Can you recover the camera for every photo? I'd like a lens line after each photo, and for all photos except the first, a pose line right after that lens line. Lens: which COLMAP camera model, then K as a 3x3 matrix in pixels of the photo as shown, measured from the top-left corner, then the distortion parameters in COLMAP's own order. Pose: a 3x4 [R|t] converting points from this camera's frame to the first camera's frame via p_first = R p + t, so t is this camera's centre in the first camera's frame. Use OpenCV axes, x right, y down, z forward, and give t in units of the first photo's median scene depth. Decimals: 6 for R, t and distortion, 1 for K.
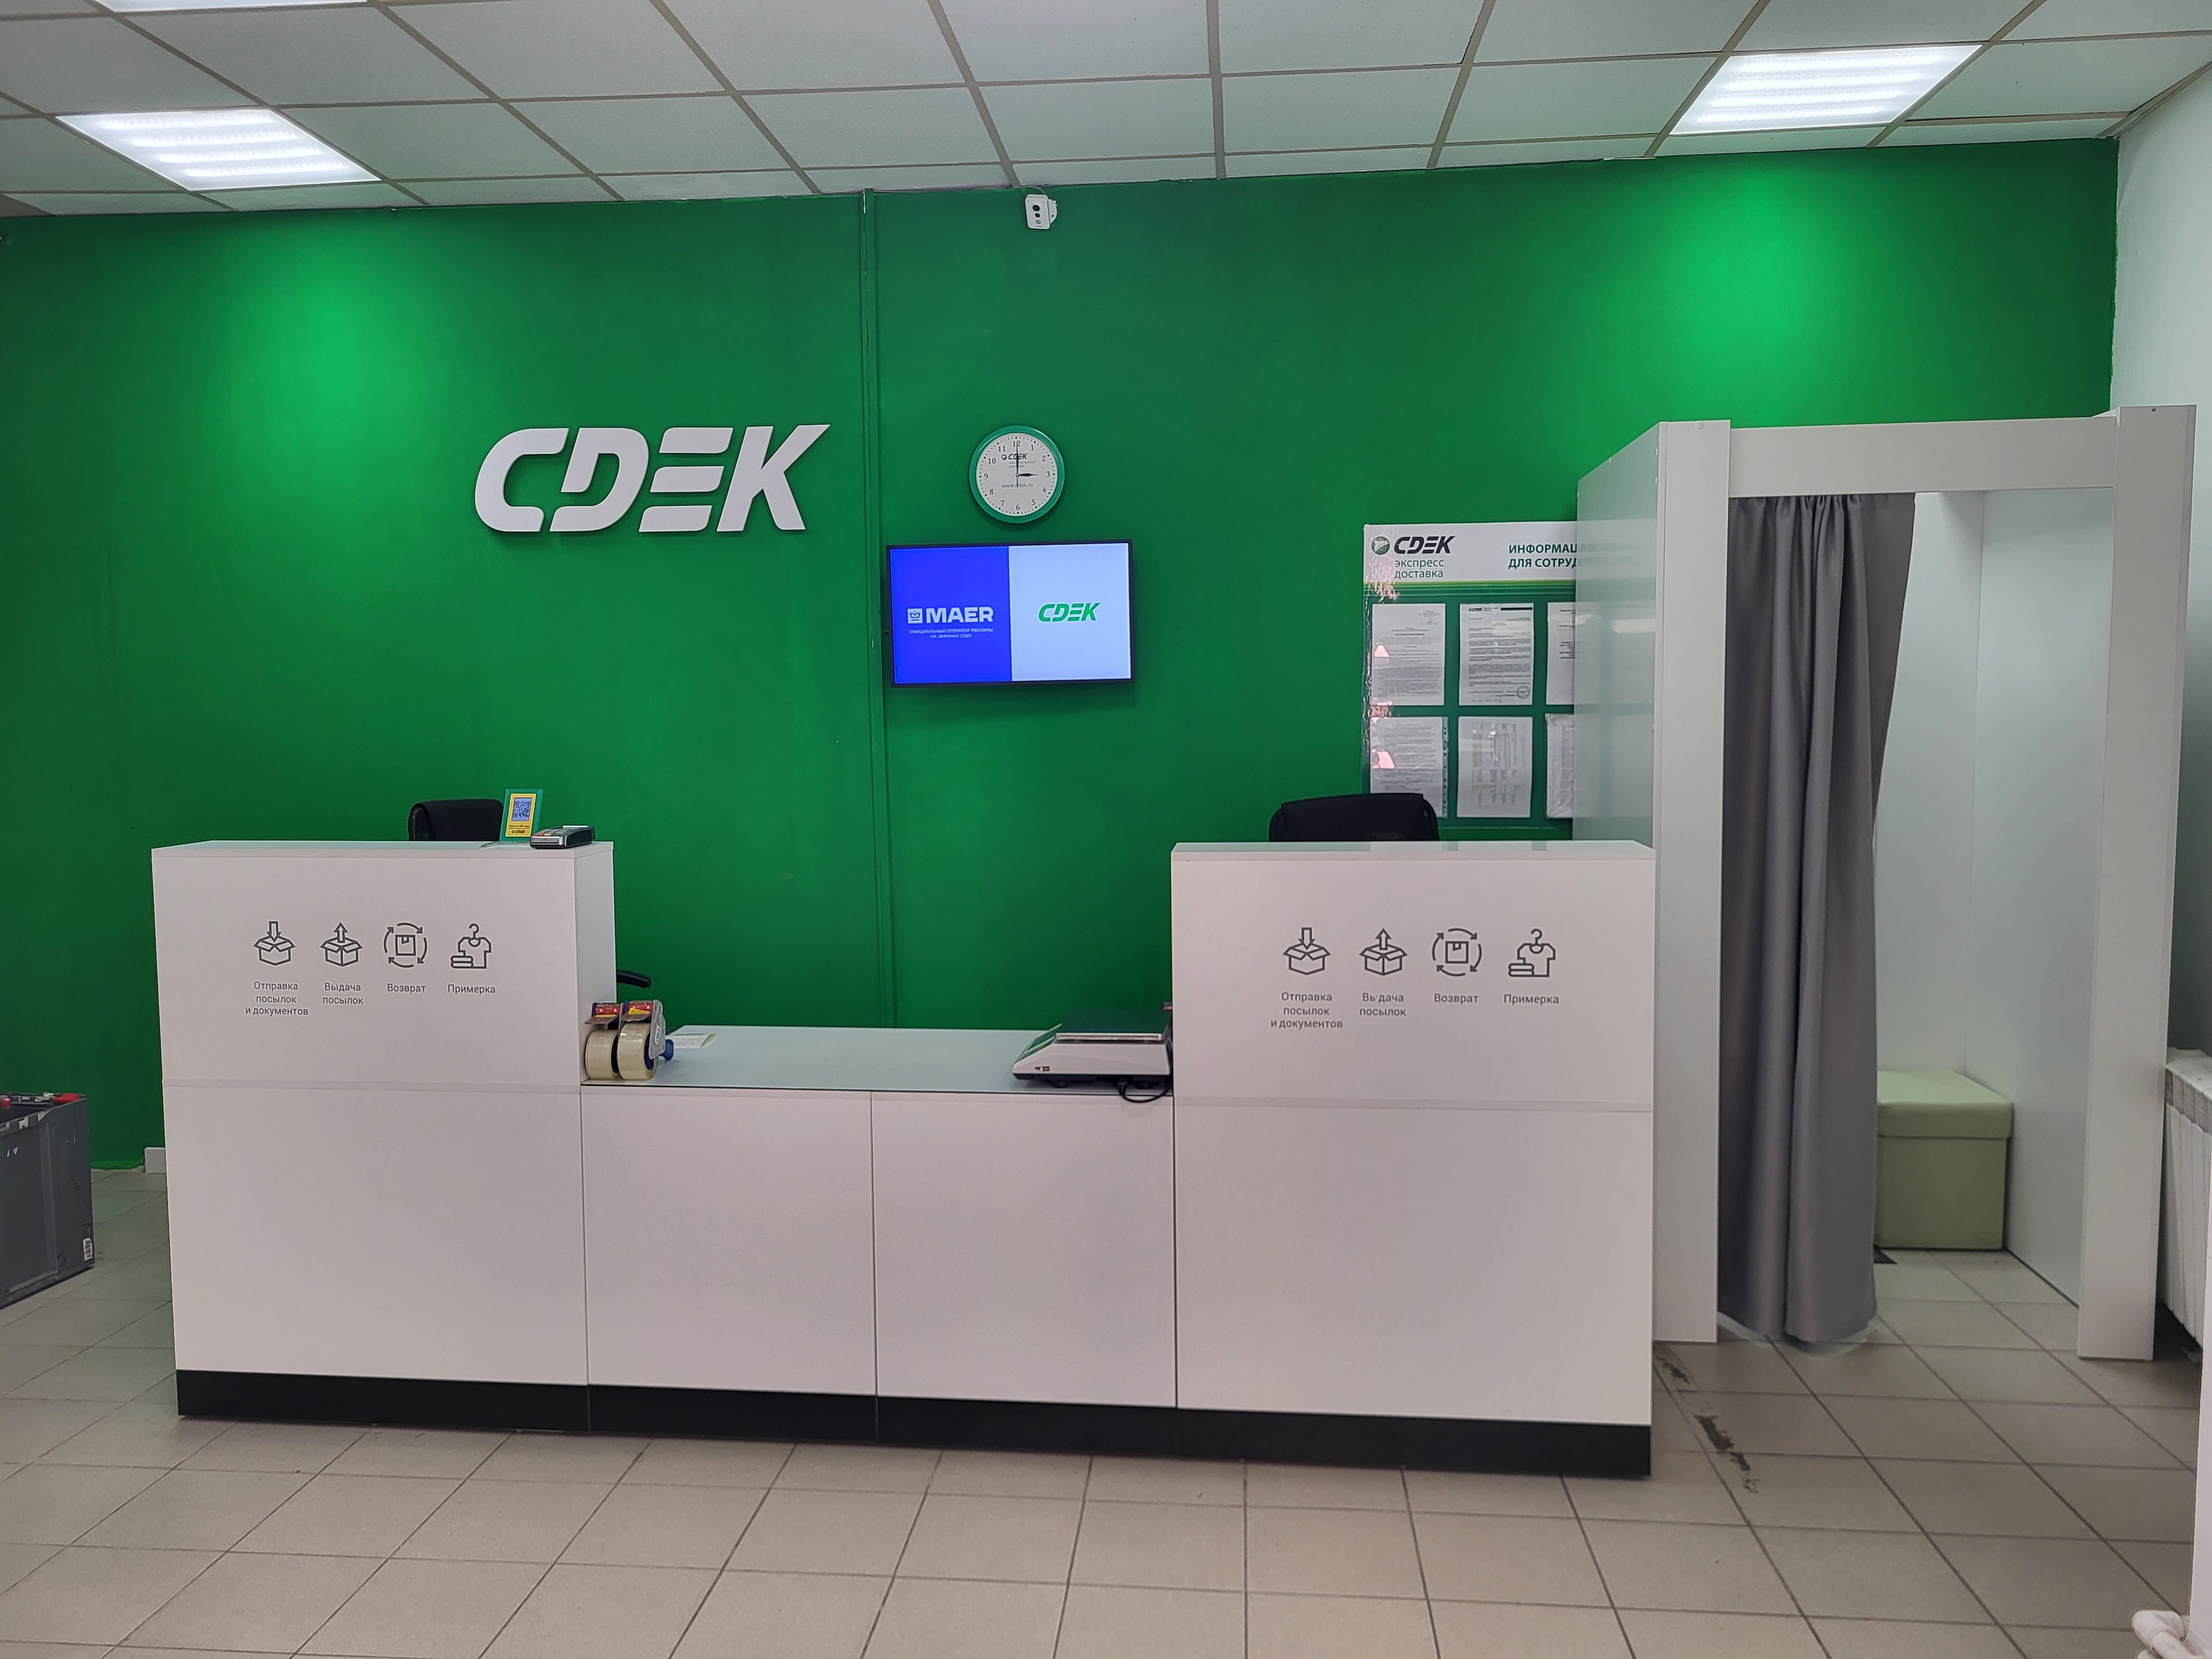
lens RADIAL K [[1675.2, 0, 1098.6], [0, 1675.2, 831.0], [0, 0, 1]] dist [0.033056, -0.017042]
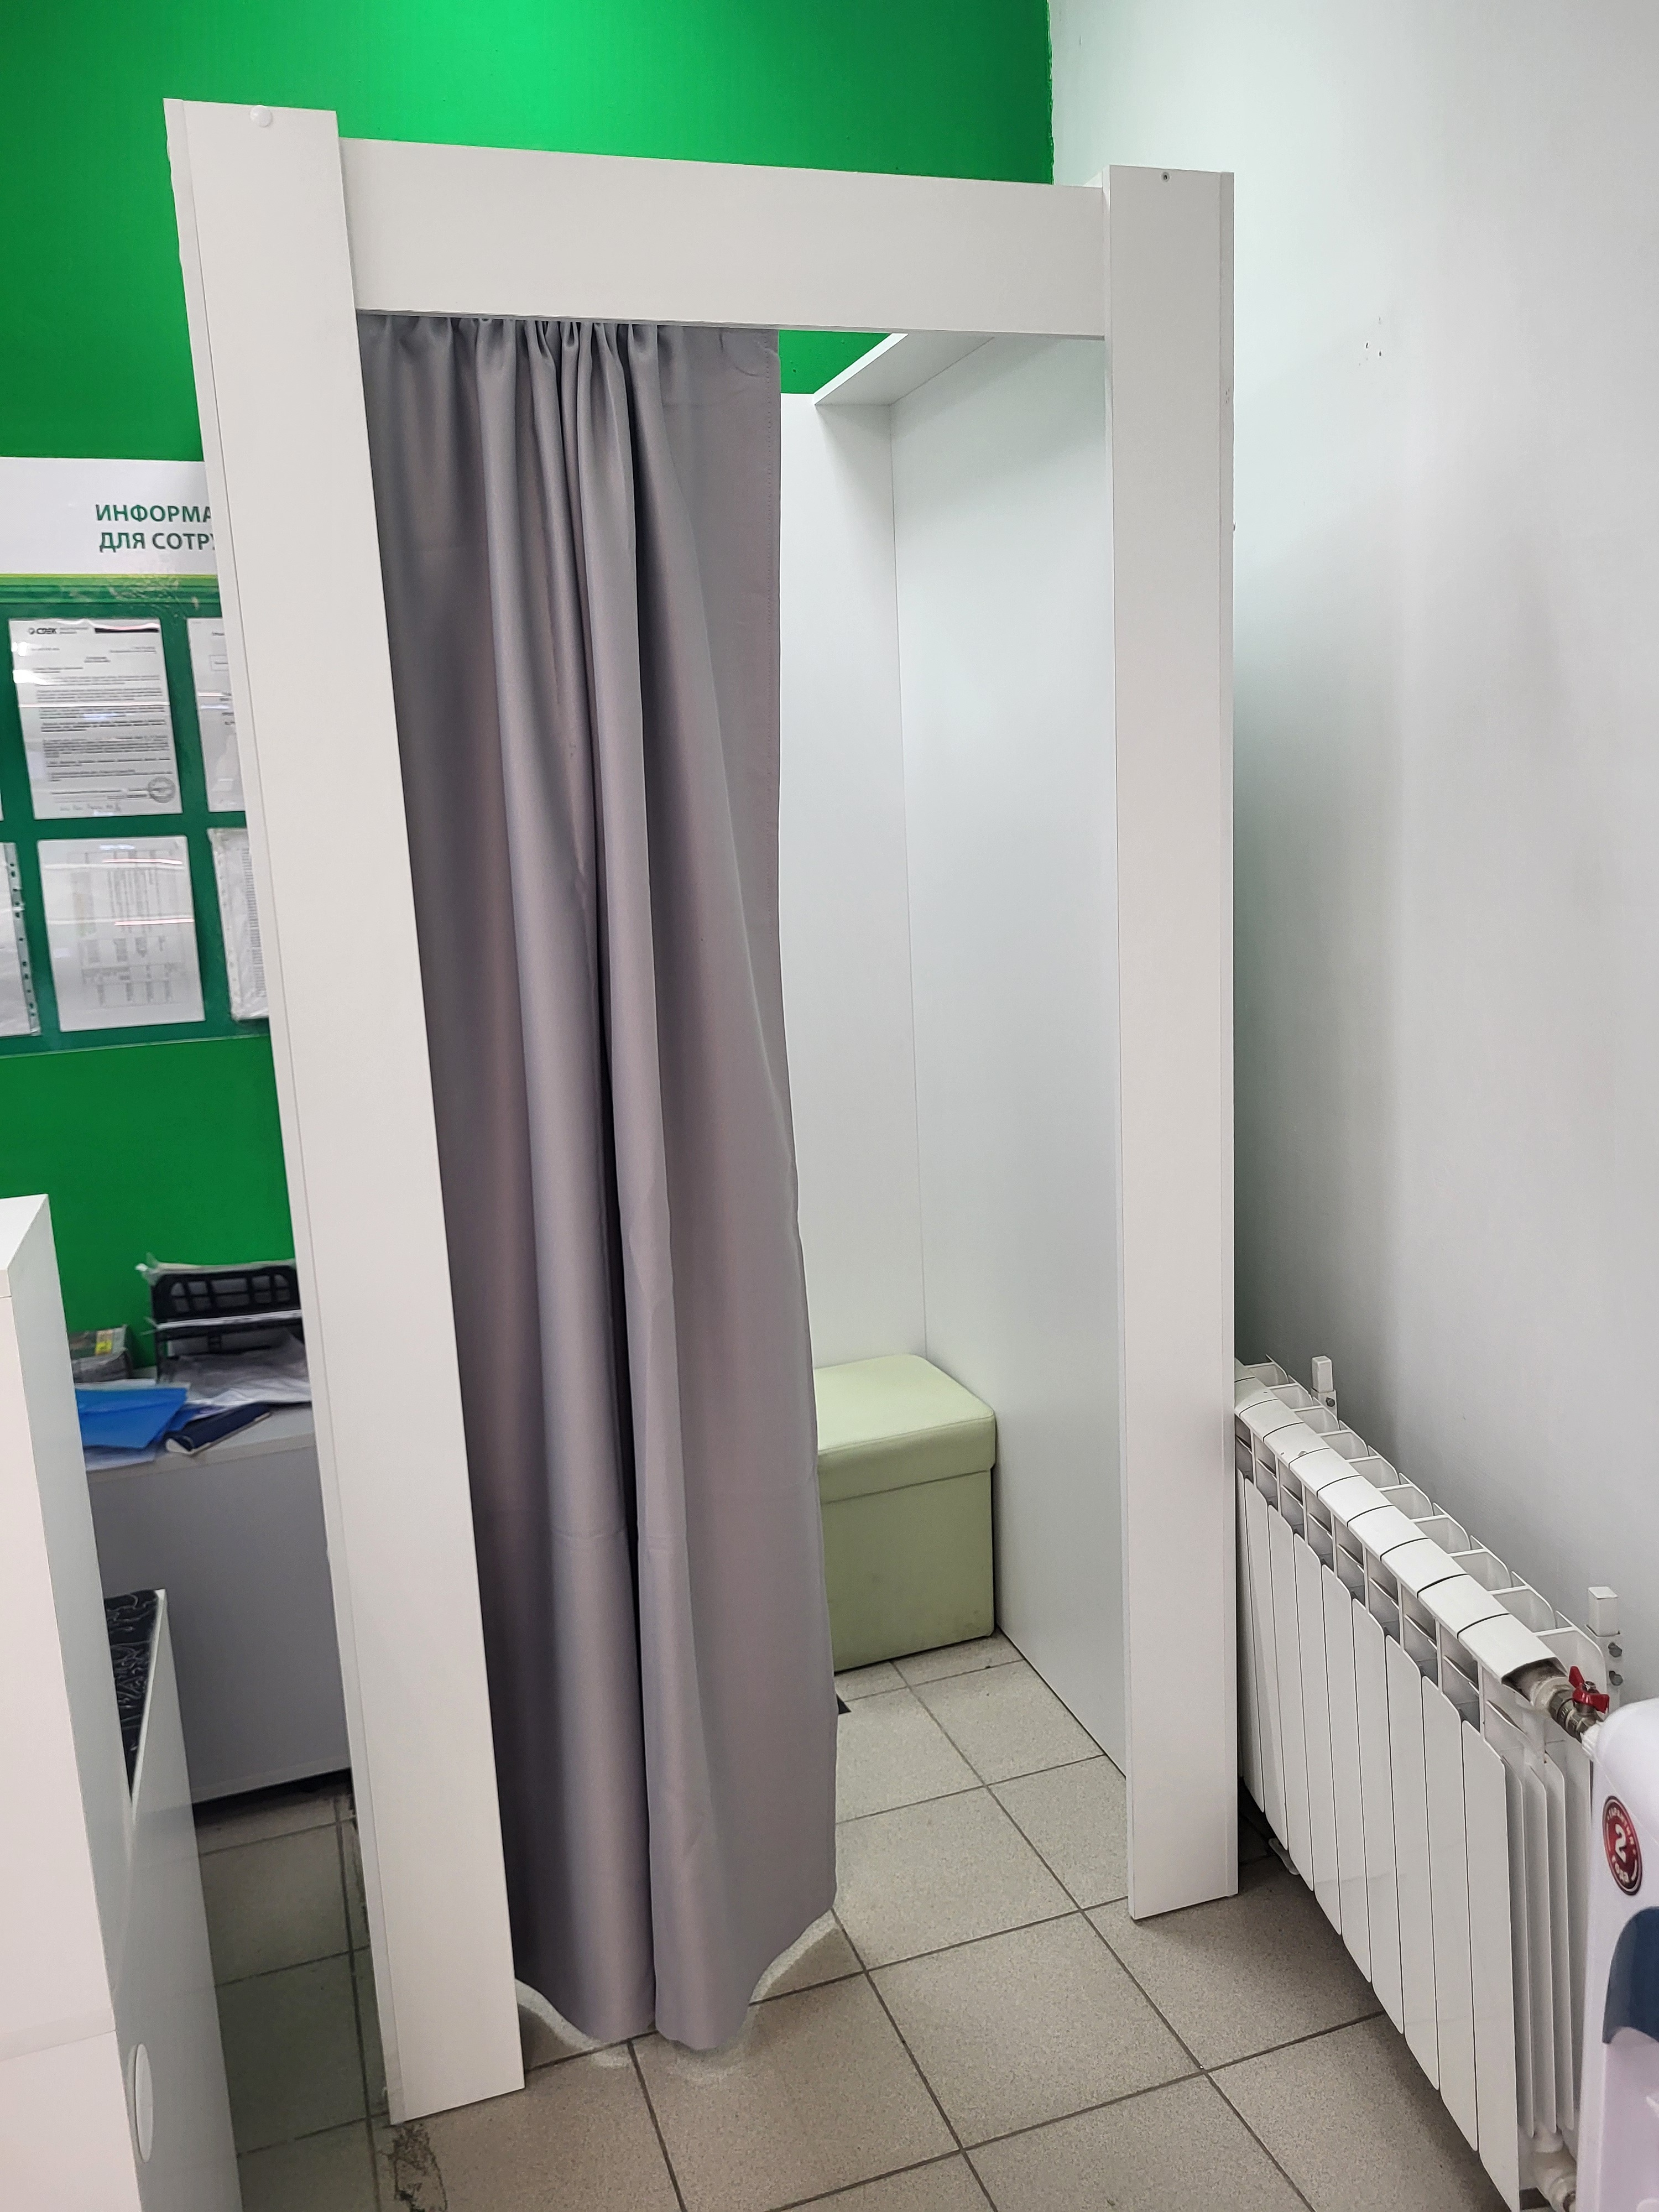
lens RADIAL K [[1675.2, 0, 828.3], [0, 1675.2, 1110.0], [0, 0, 1]] dist [0.033056, -0.017042]
pose [[0.908596, -0.110510, 0.402791, 0.240220], [0.072008, 0.991368, 0.109561, -0.027286], [-0.411422, -0.070542, 0.908711, 0.456415]]
